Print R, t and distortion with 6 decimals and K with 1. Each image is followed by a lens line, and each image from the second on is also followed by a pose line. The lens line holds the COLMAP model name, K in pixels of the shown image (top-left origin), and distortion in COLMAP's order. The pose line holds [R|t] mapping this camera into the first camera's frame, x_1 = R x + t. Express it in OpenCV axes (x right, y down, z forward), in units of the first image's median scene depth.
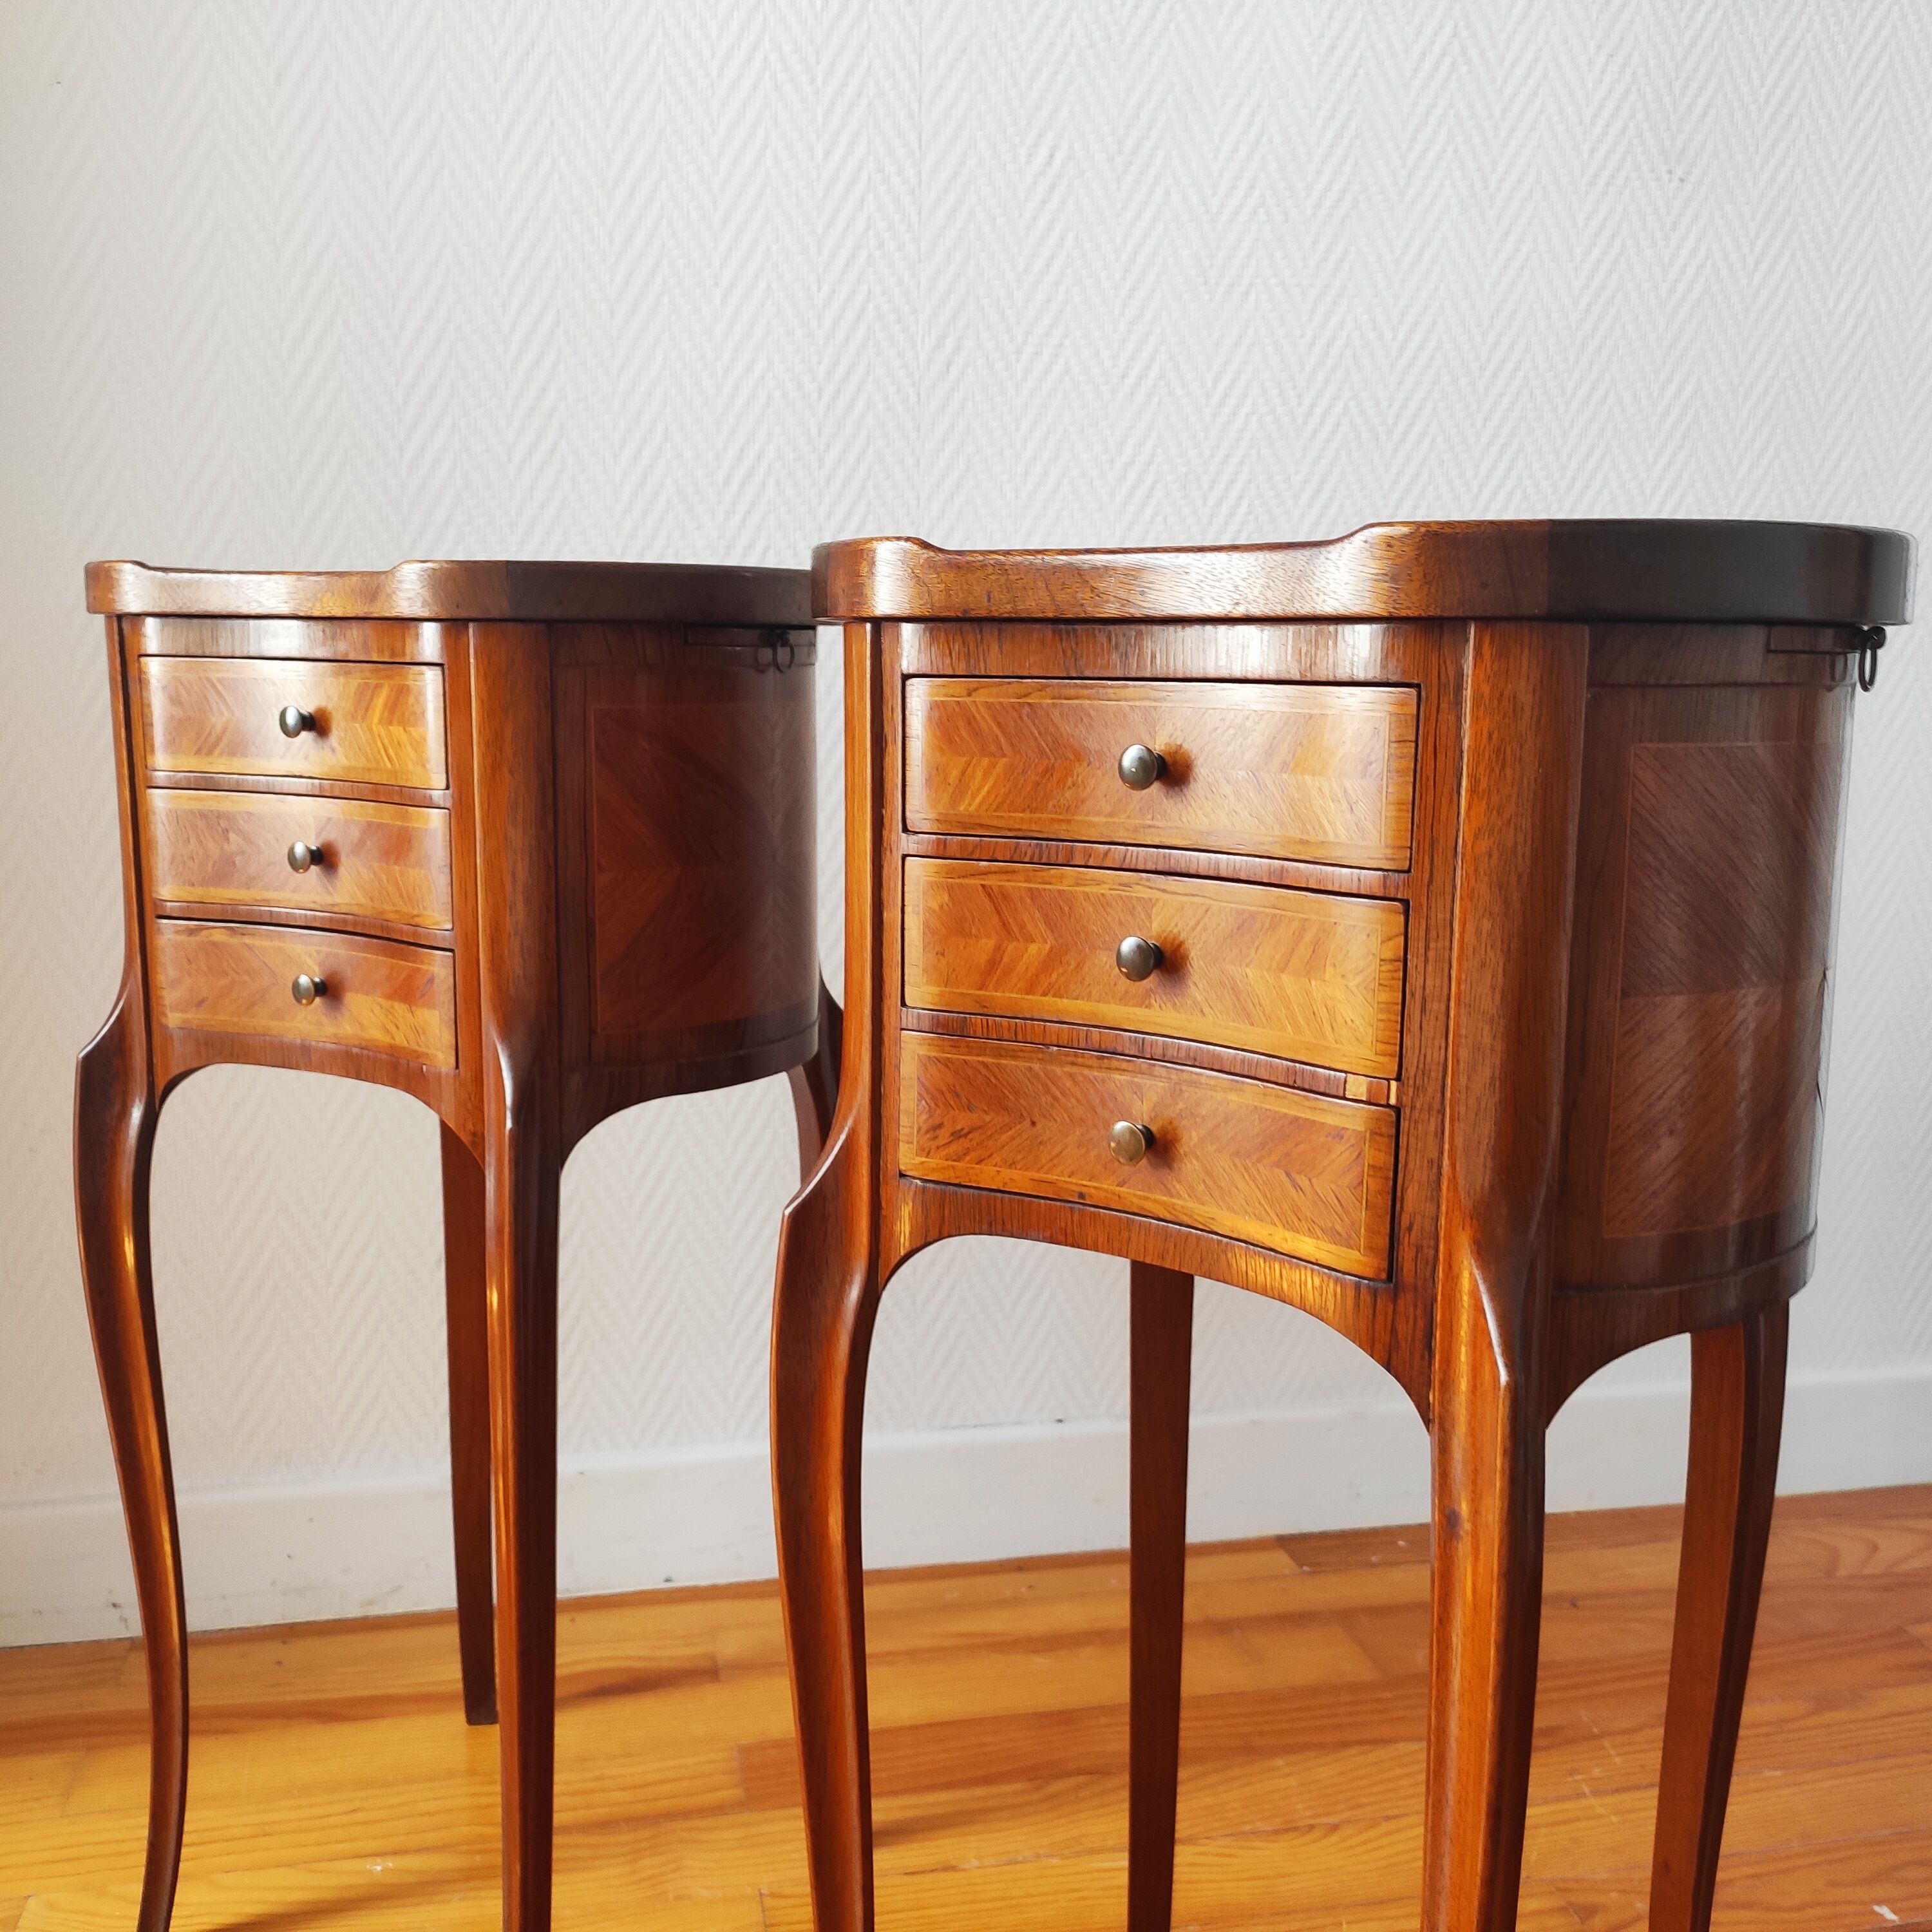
lens RADIAL K [[1910.0, 0, 966.4], [0, 1910.0, 960.3], [0, 0, 1]] dist [0.021813, 0.000000]
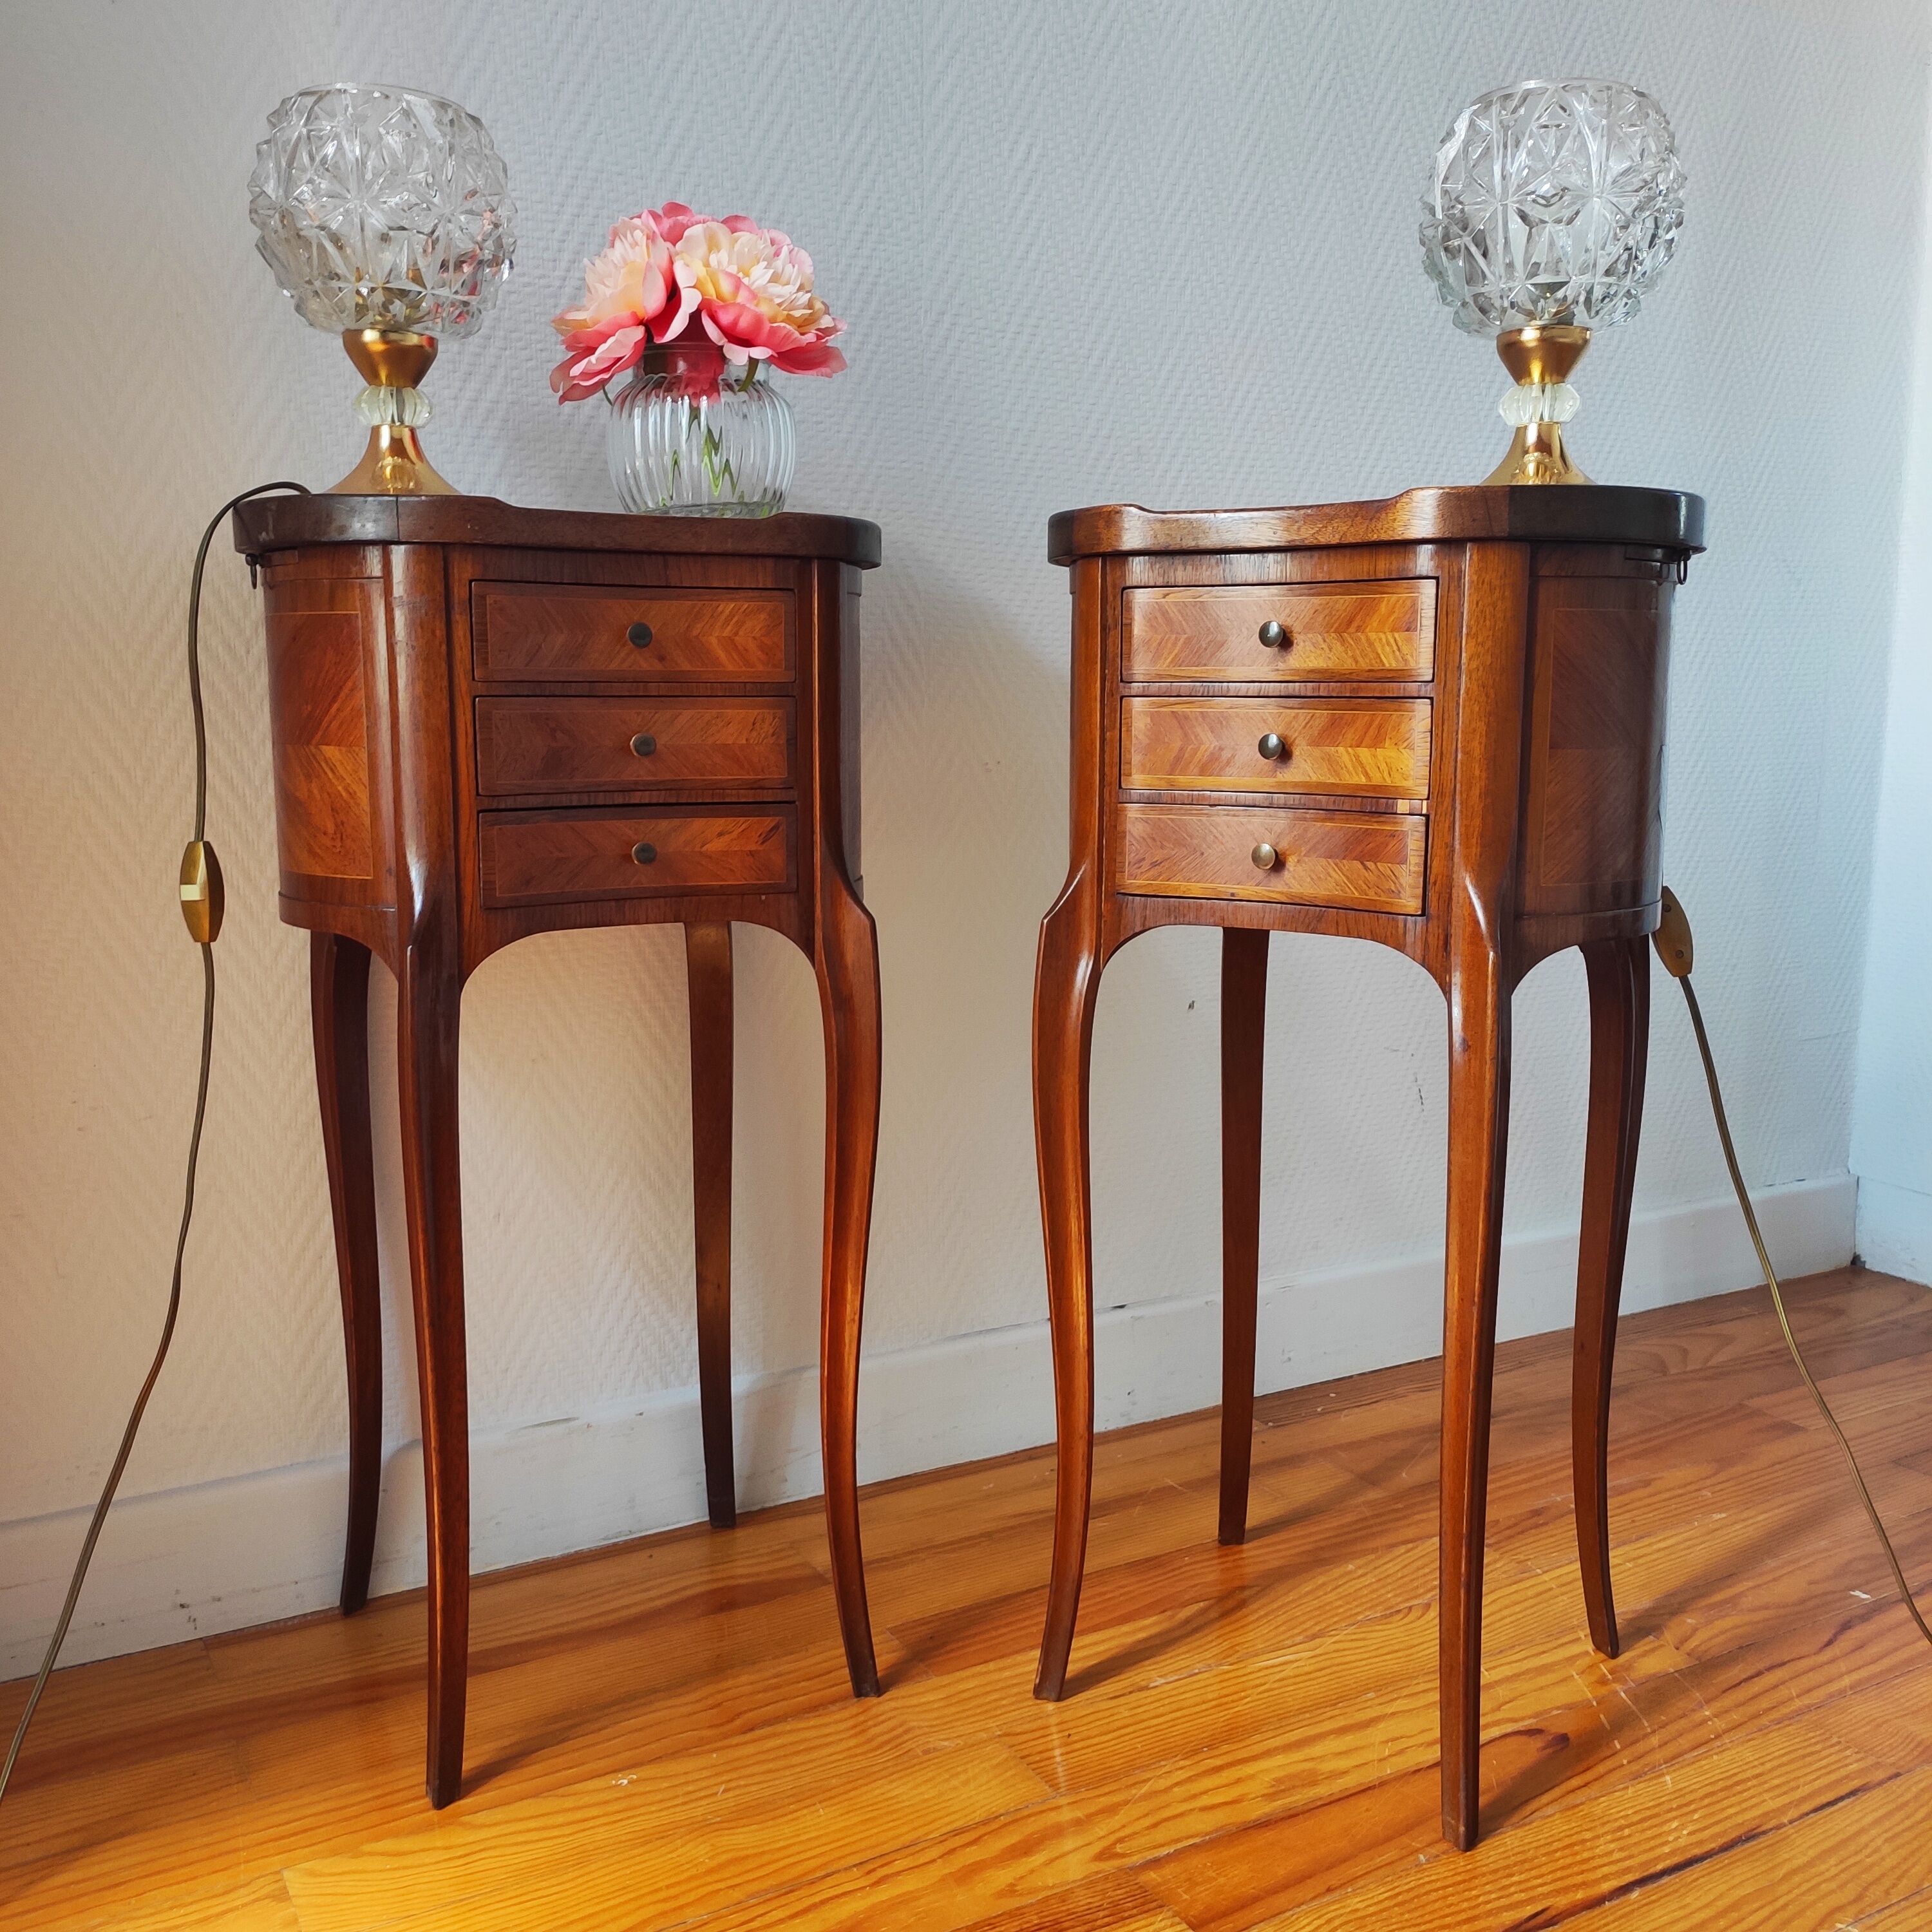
lens RADIAL K [[1910.0, 0, 965.7], [0, 1910.0, 969.7], [0, 0, 1]] dist [0.021813, 0.000000]
pose [[0.955368, -0.055116, 0.290232, -0.336266], [0.057773, 0.998330, -0.000586, 0.045167], [-0.289715, 0.017328, 0.956956, -0.029213]]
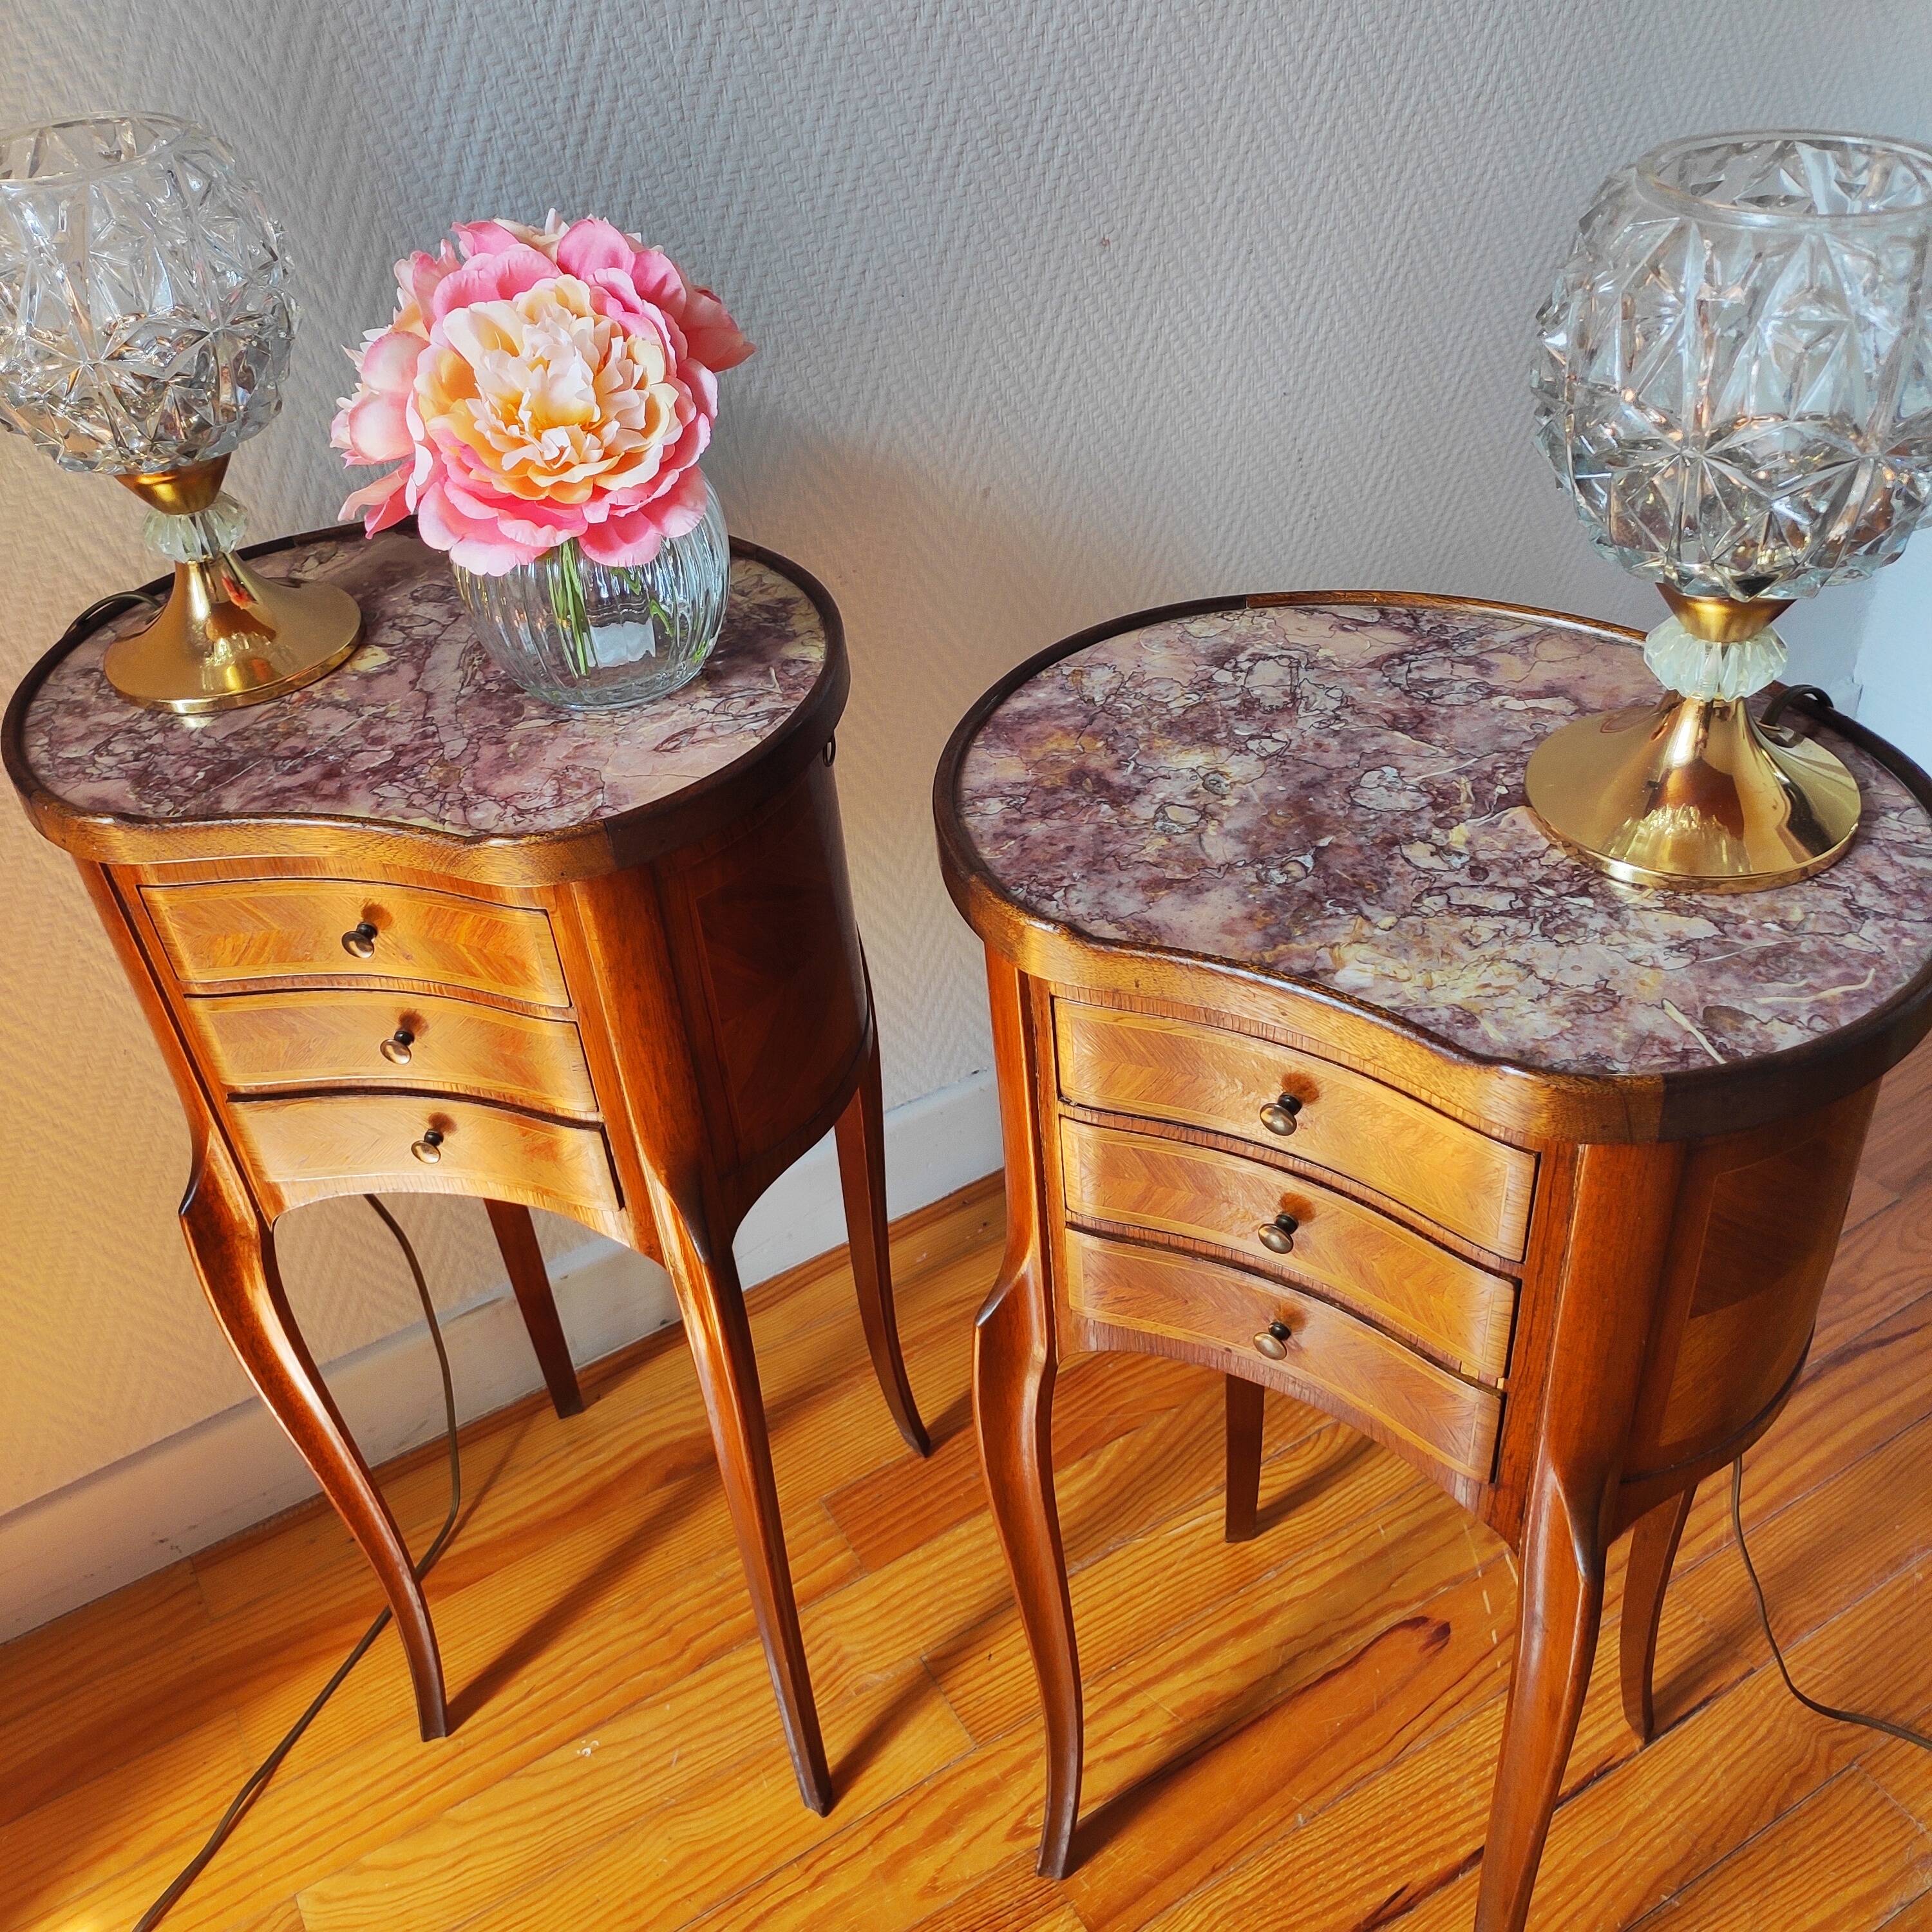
lens RADIAL K [[1910.0, 0, 969.0], [0, 1910.0, 964.3], [0, 0, 1]] dist [0.021813, 0.000000]
pose [[0.945625, -0.262929, 0.191473, -0.157737], [0.137826, 0.857128, 0.496322, -0.374107], [-0.294615, -0.442945, 0.846760, 0.149945]]
